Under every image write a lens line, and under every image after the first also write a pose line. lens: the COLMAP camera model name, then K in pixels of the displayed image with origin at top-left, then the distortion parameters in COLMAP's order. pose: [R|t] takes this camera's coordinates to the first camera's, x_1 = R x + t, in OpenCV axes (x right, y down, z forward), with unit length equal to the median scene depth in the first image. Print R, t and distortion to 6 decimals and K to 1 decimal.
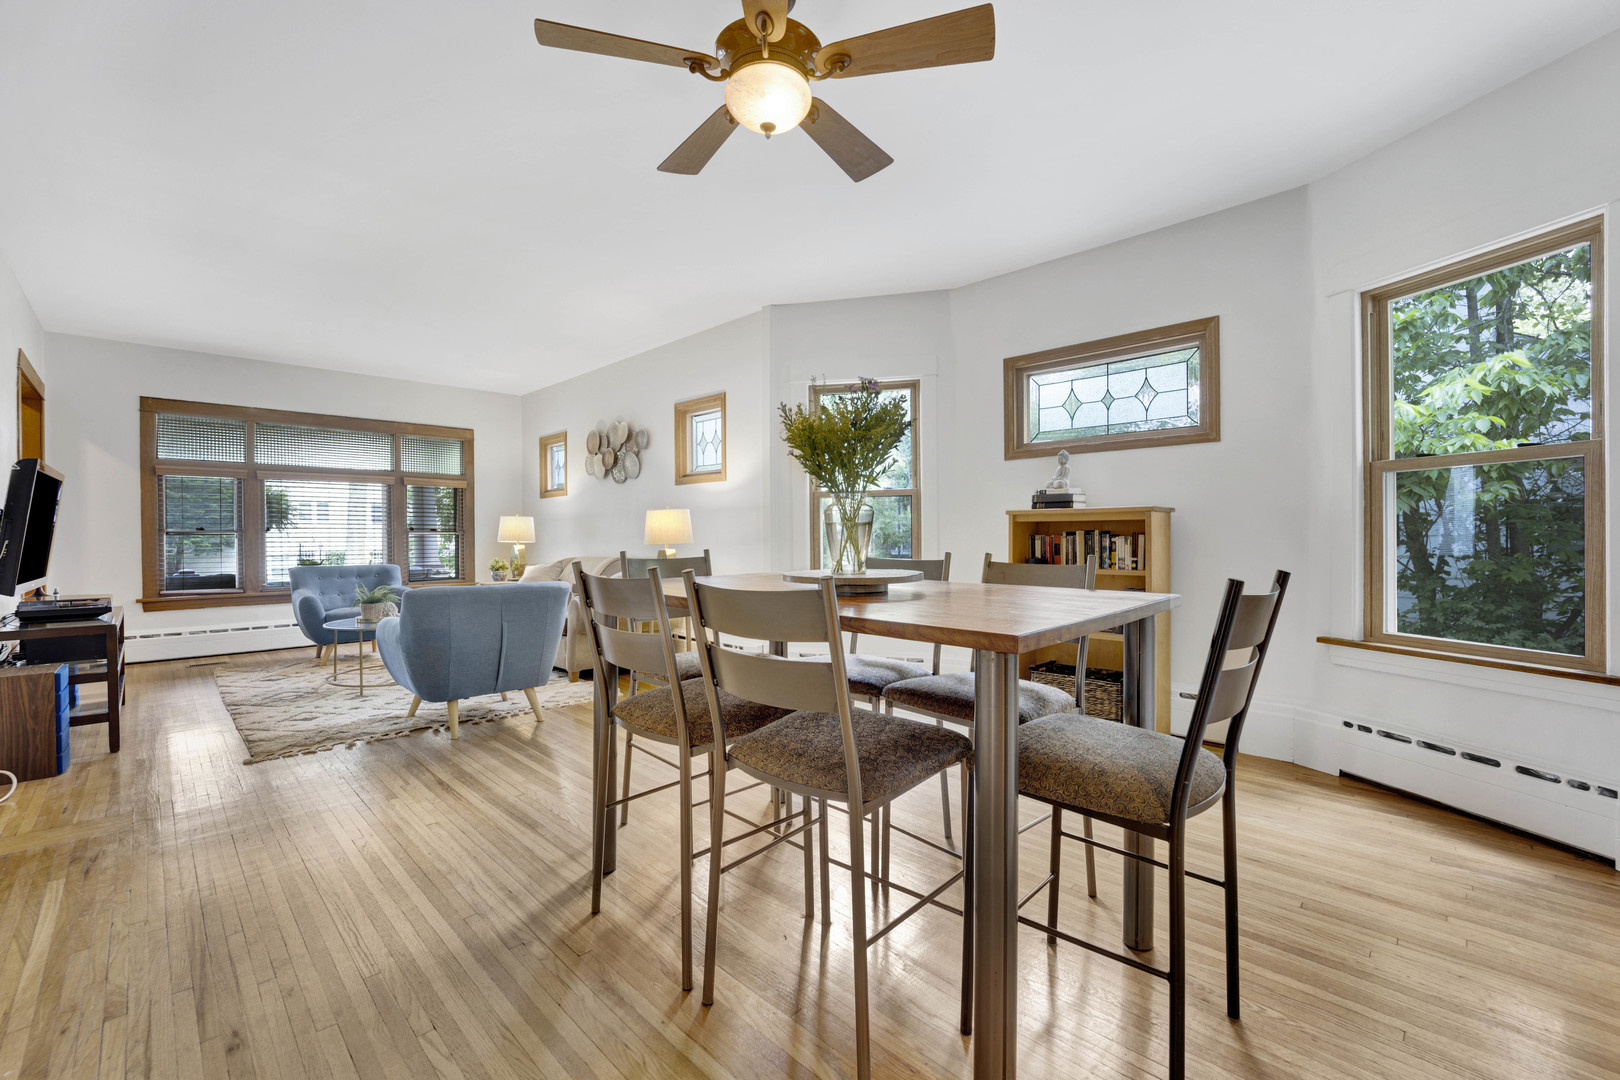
lens RADIAL K [[649.0, 0, 807.0], [0, 649.0, 537.7], [0, 0, 1]] dist [-0.016167, -0.000117]
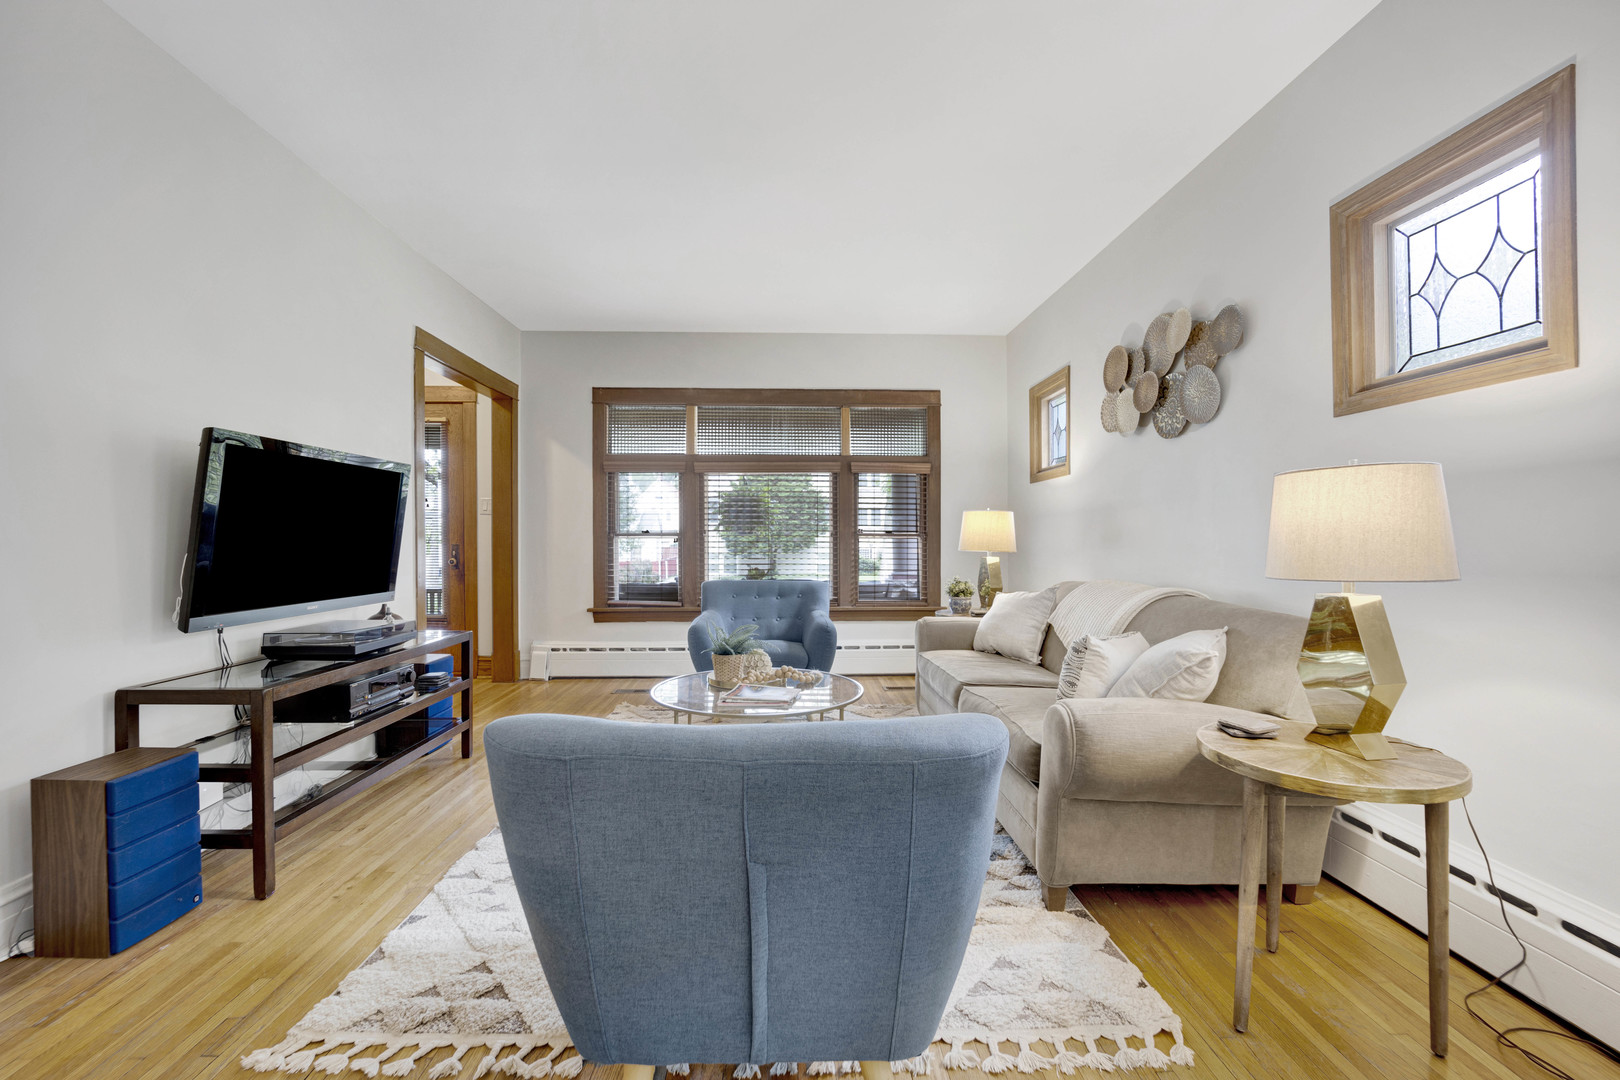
lens RADIAL K [[649.0, 0, 803.4], [0, 649.0, 534.3], [0, 0, 1]] dist [-0.016167, -0.000117]
pose [[0.712543, 0.000139, -0.701629, -0.161067], [-0.005648, 0.999969, -0.005537, -0.005990], [0.701606, 0.007908, 0.712521, 0.506729]]
